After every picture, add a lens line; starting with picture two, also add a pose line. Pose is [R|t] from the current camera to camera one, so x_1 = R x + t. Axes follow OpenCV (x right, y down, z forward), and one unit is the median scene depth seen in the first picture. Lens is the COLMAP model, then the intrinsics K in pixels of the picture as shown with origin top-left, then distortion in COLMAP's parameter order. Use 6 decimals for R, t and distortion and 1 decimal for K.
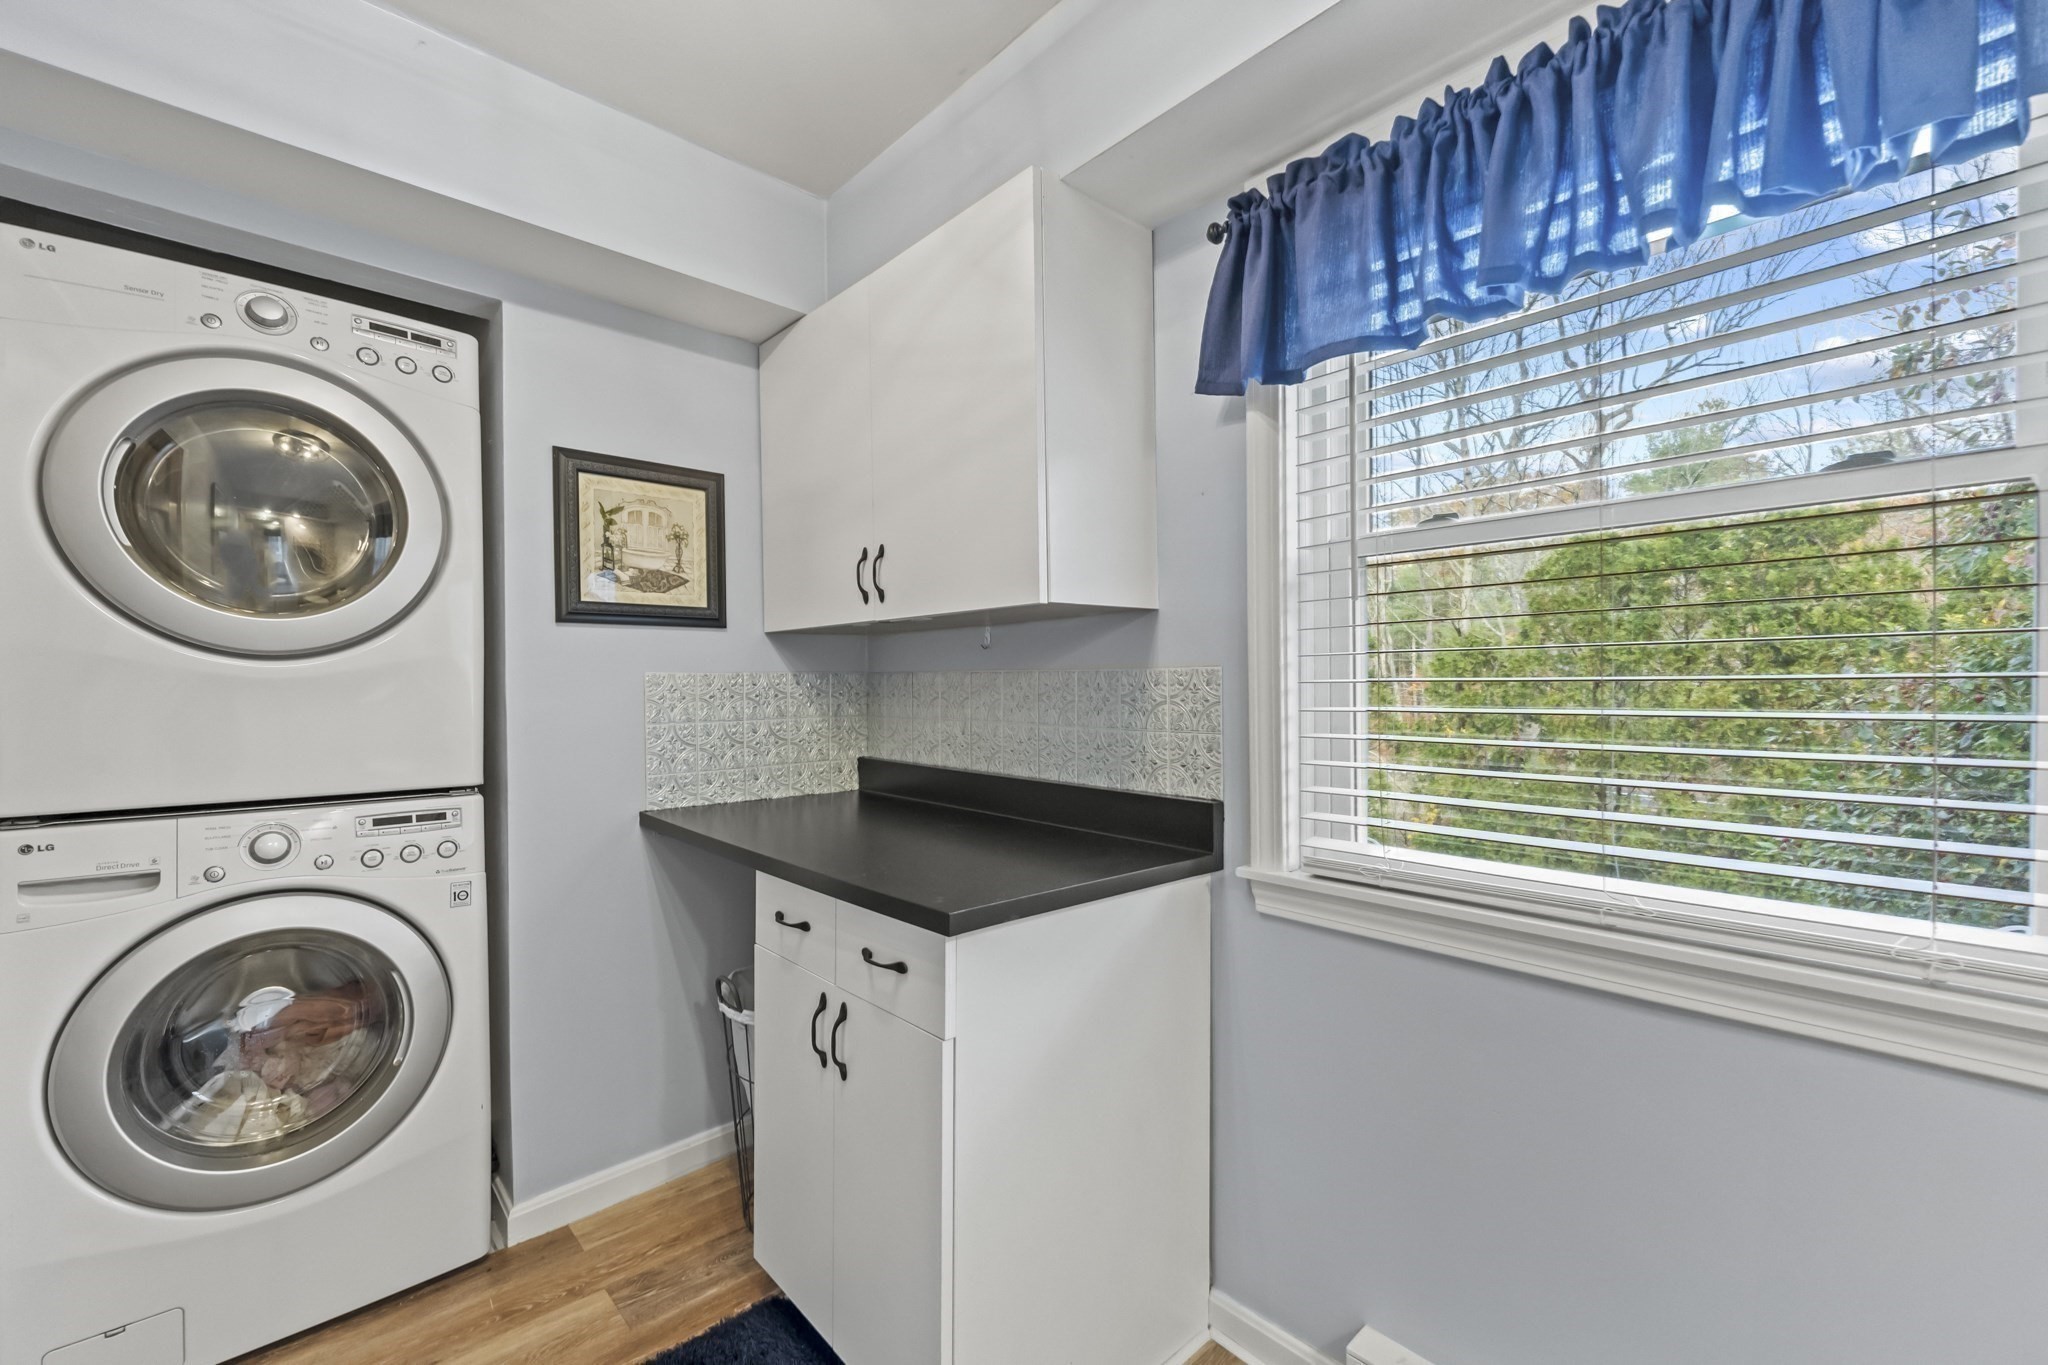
lens RADIAL K [[837.2, 0, 1023.4], [0, 837.2, 687.4], [0, 0, 1]] dist [-0.000440, -0.000389]
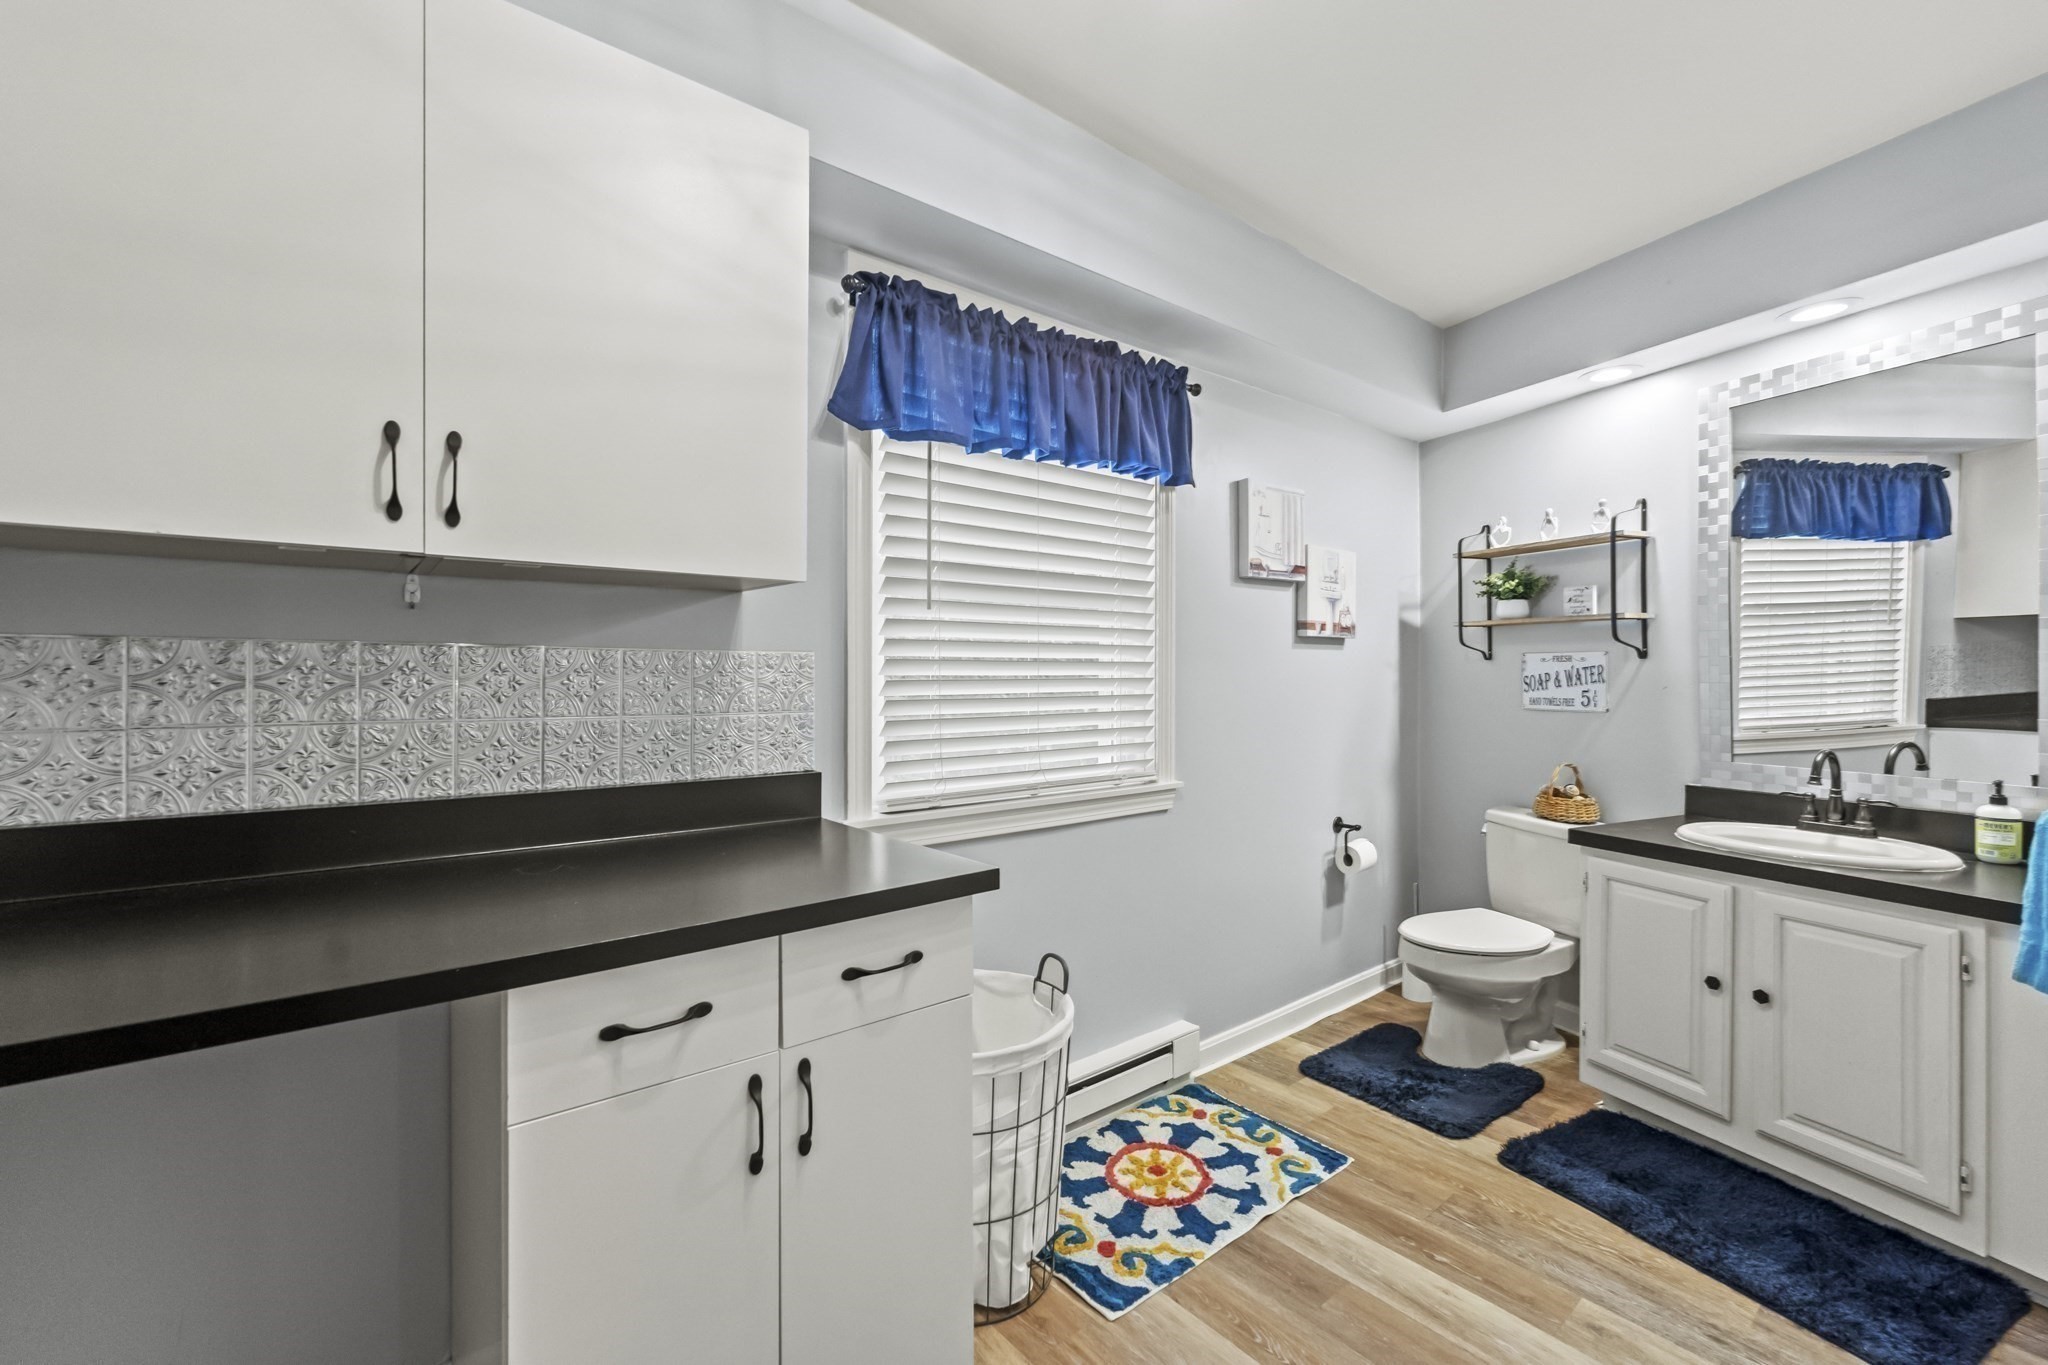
lens RADIAL K [[850.4, 0, 1034.9], [0, 850.4, 659.2], [0, 0, 1]] dist [0.001450, -0.000664]
pose [[0.066461, 0.016585, 0.997651, -0.835228], [-0.006952, 0.999845, -0.016159, 0.001348], [-0.997765, -0.005862, 0.066566, 0.585977]]
